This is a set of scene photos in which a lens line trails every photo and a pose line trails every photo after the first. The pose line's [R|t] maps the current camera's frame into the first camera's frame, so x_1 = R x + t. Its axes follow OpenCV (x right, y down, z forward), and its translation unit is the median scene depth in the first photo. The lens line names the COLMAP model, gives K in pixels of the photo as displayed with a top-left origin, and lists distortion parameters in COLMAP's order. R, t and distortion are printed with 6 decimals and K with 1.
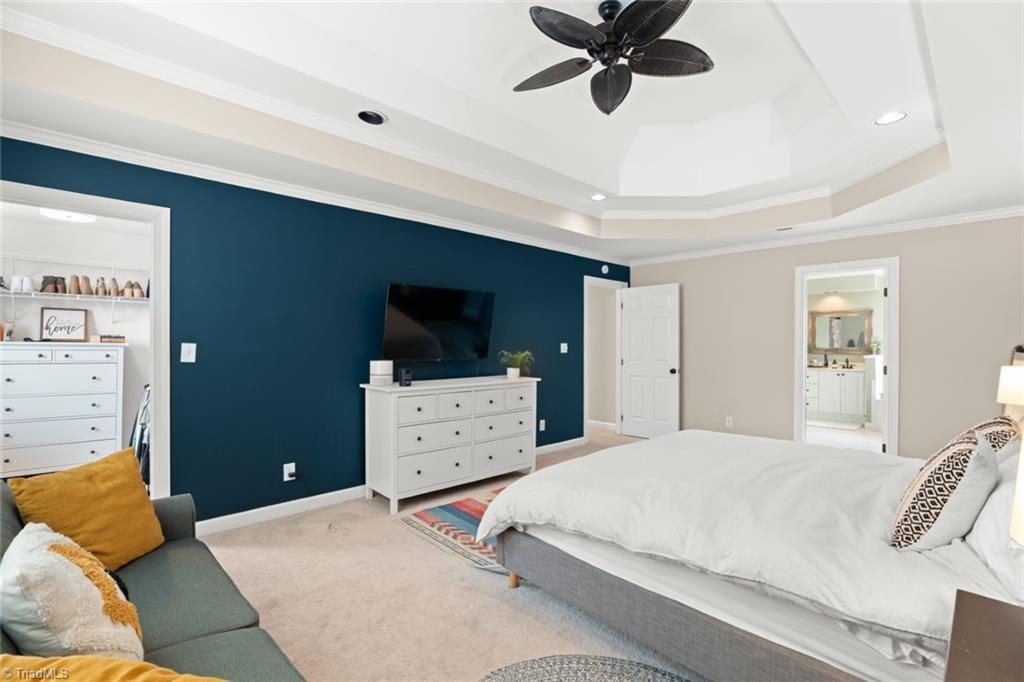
lens RADIAL K [[458.4, 0, 510.2], [0, 458.4, 344.7], [0, 0, 1]] dist [-0.005342, -0.000539]
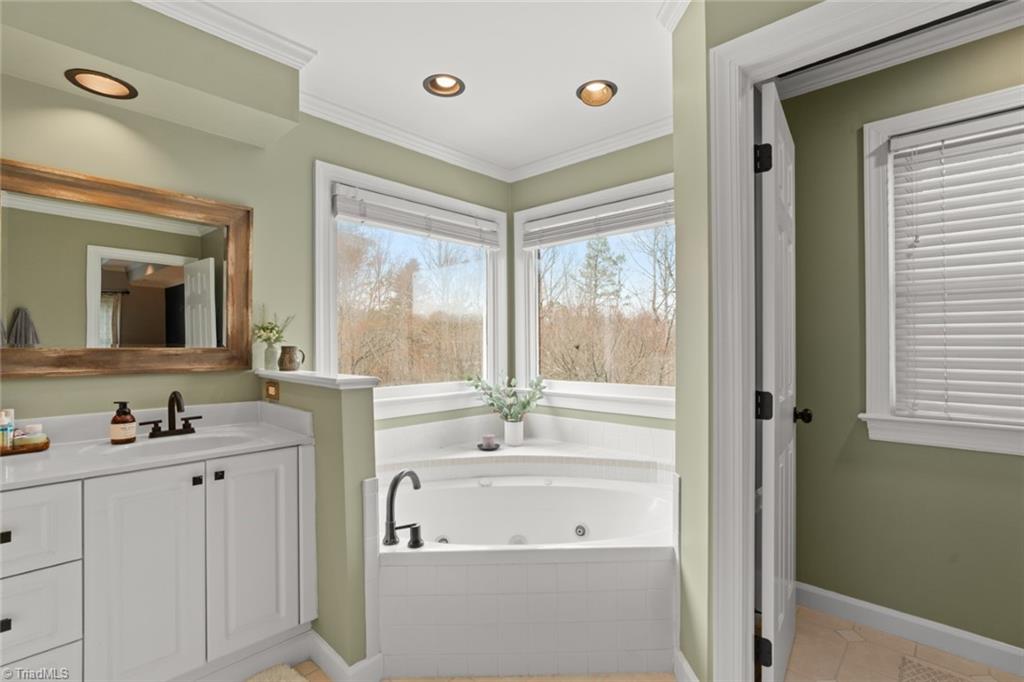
lens RADIAL K [[499.0, 0, 512.0], [0, 499.0, 341.0], [0, 0, 1]] dist [0.025709, 0.000279]
pose [[-0.047401, 0.000298, 0.998876, 0.467066], [-0.000465, 1.000000, -0.000320, 0.003740], [-0.998876, -0.000479, -0.047401, 0.834012]]
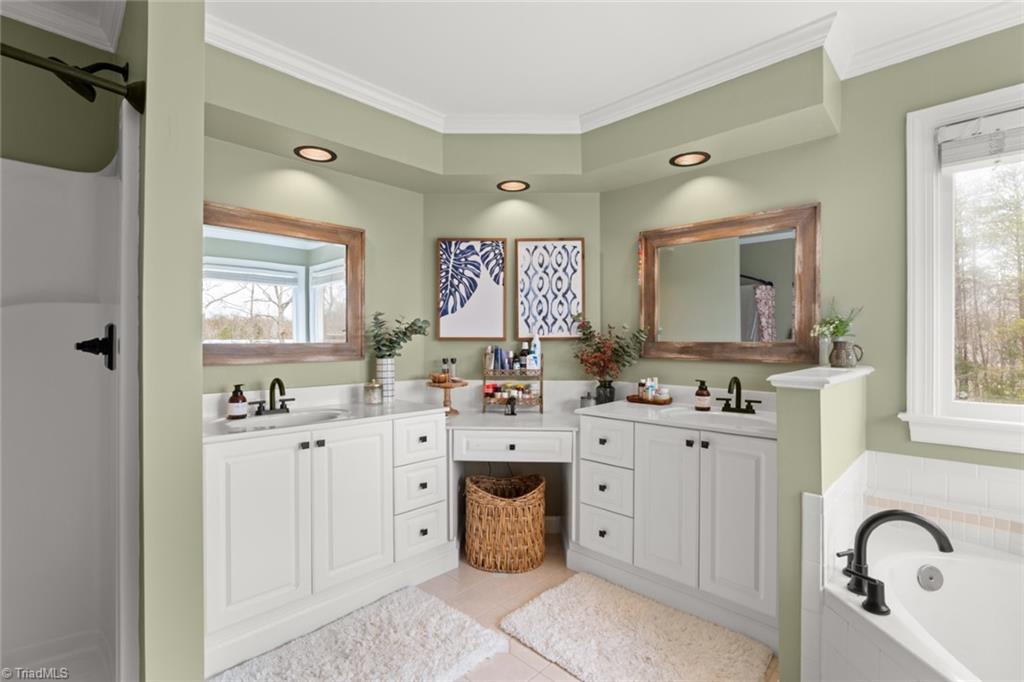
lens RADIAL K [[458.4, 0, 510.2], [0, 458.4, 344.7], [0, 0, 1]] dist [-0.005342, -0.000539]
pose [[0.999327, -0.004128, 0.036450, 0.579268], [0.003886, 0.999970, 0.006706, 0.006500], [-0.036476, -0.006560, 0.999313, 0.709514]]
